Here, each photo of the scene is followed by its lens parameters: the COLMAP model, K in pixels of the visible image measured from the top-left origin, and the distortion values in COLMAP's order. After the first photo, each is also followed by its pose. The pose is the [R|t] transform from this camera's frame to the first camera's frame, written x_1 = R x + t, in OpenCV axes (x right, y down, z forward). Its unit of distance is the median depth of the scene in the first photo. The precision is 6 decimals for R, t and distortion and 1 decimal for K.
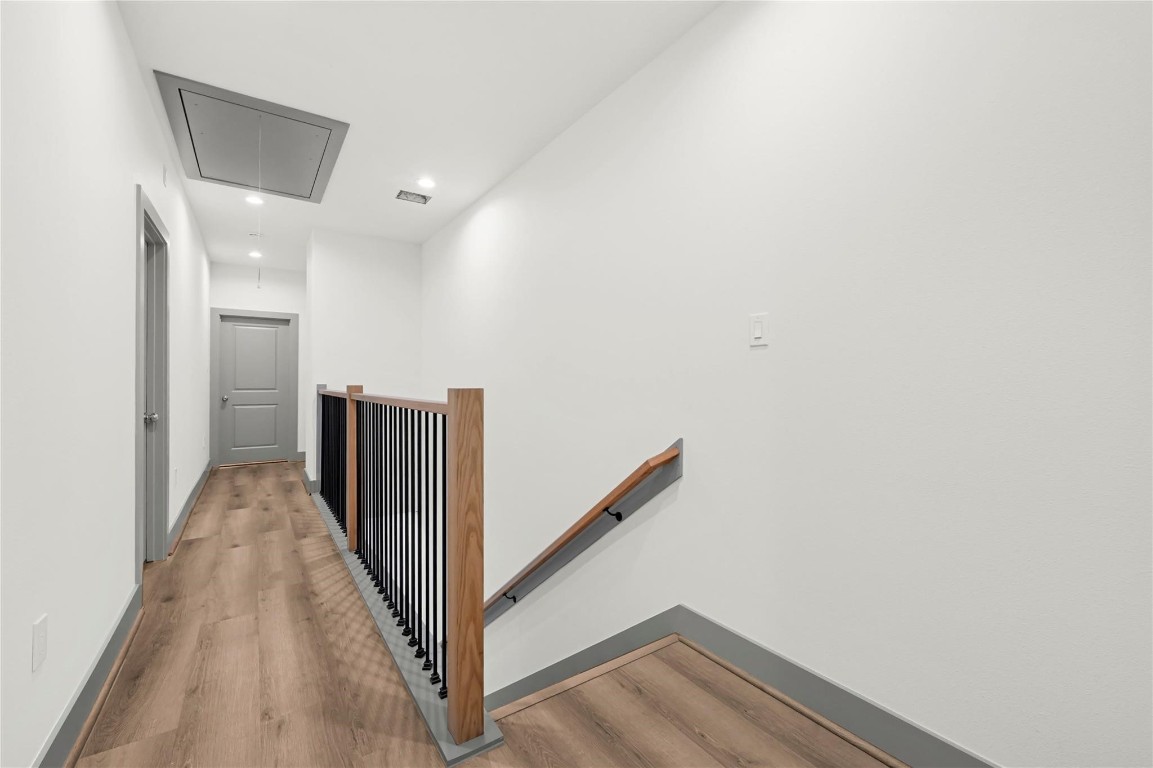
lens RADIAL K [[471.3, 0, 577.4], [0, 471.3, 379.2], [0, 0, 1]] dist [-0.000059, 0.000345]
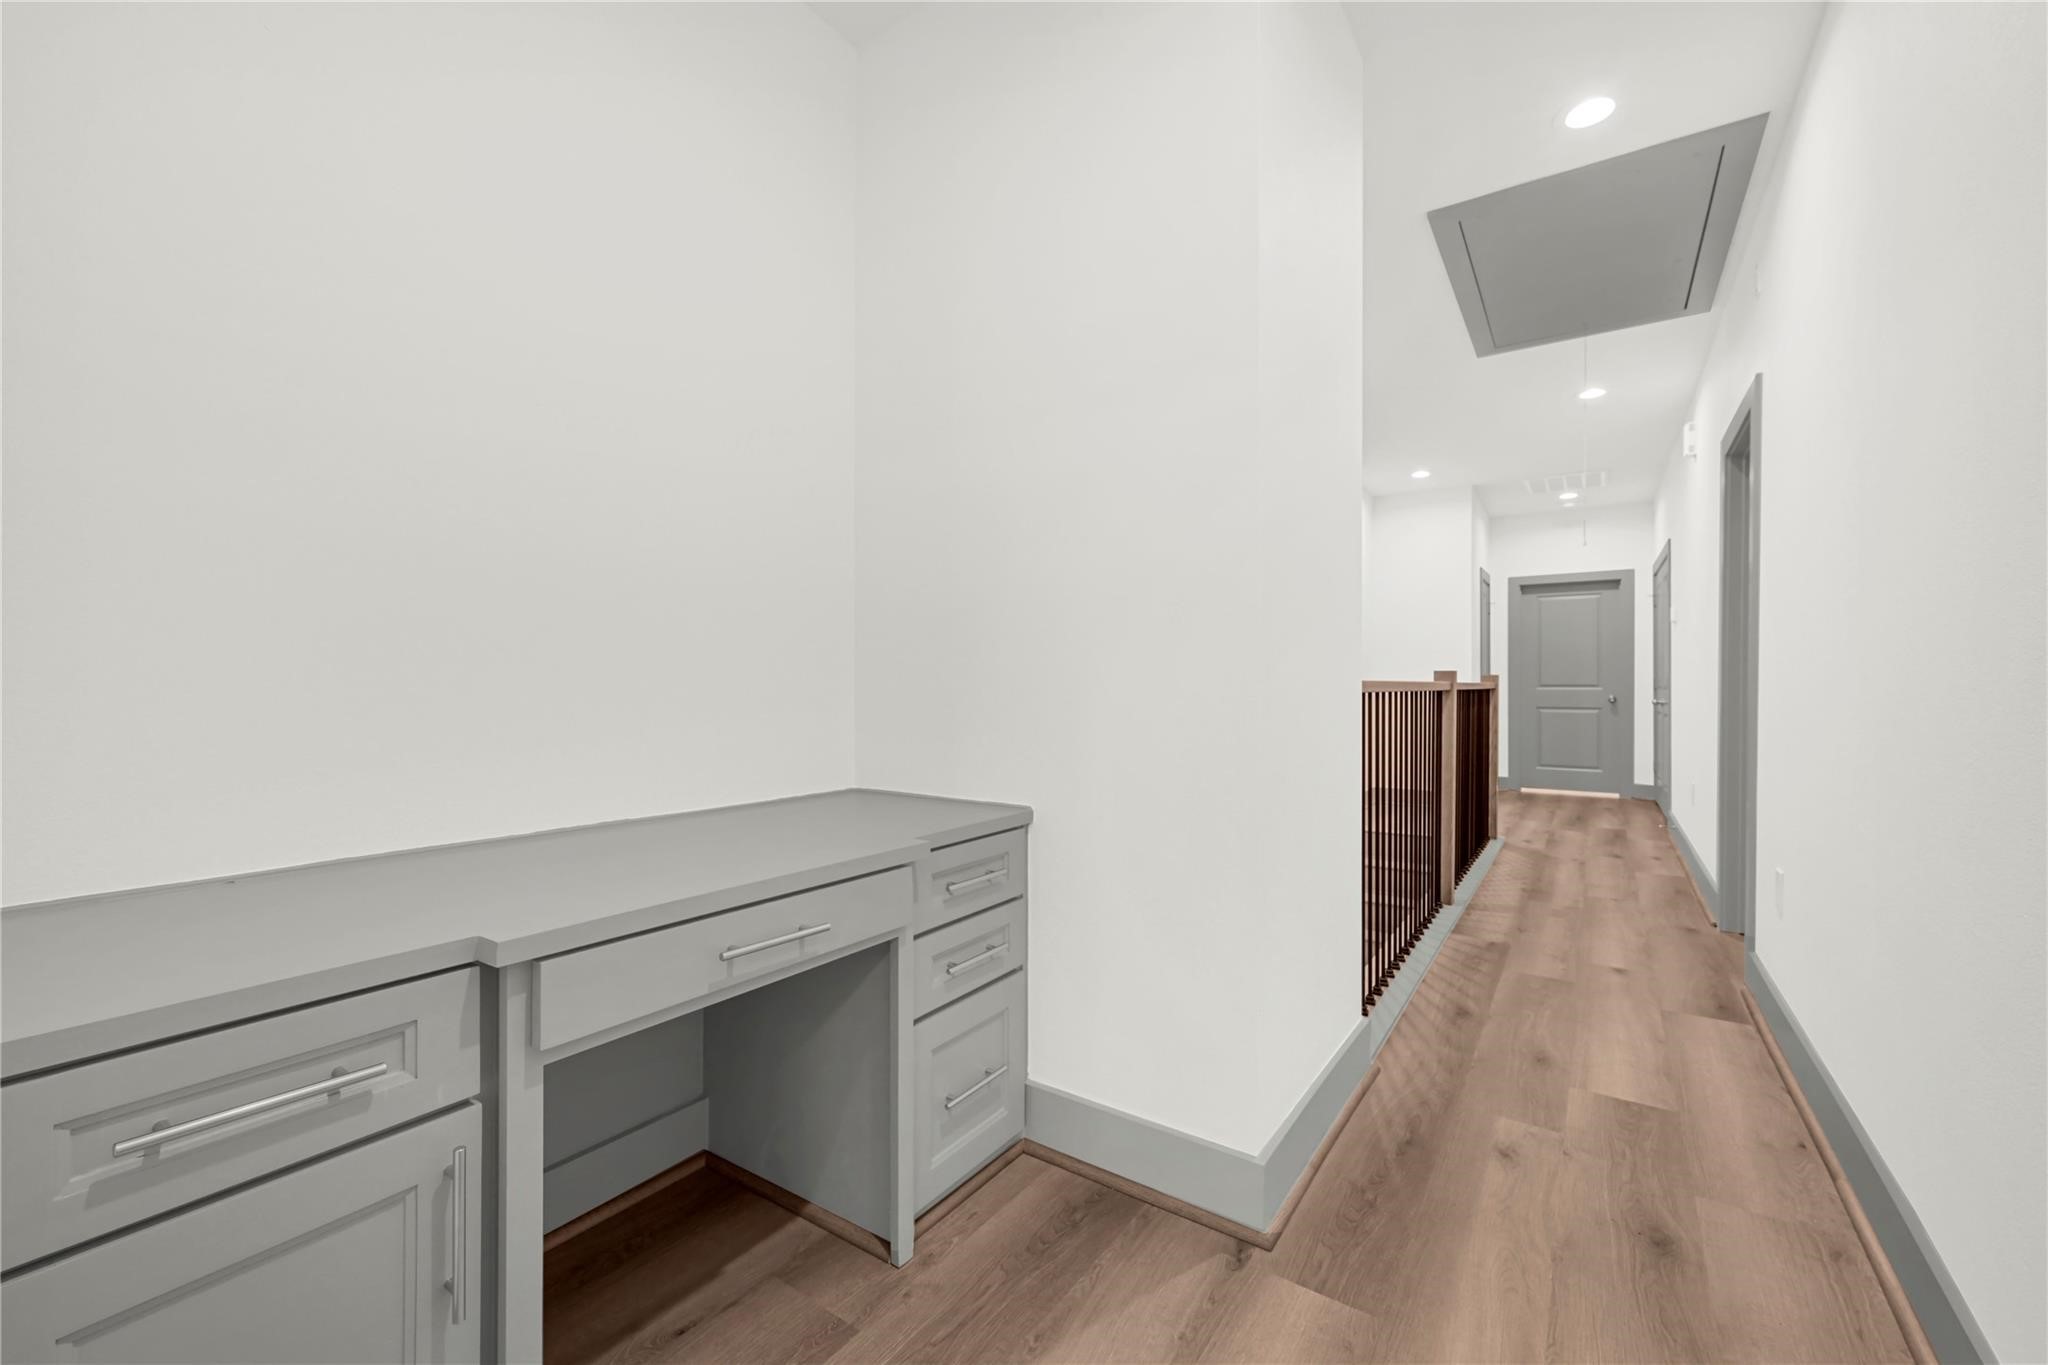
lens RADIAL K [[837.1, 0, 1023.5], [0, 837.1, 693.8], [0, 0, 1]] dist [-0.000059, 0.000345]
pose [[-0.359089, -0.005407, 0.933288, -1.325904], [-0.011972, 0.999928, 0.001187, 0.050396], [-0.933227, -0.010747, -0.359128, 1.914938]]
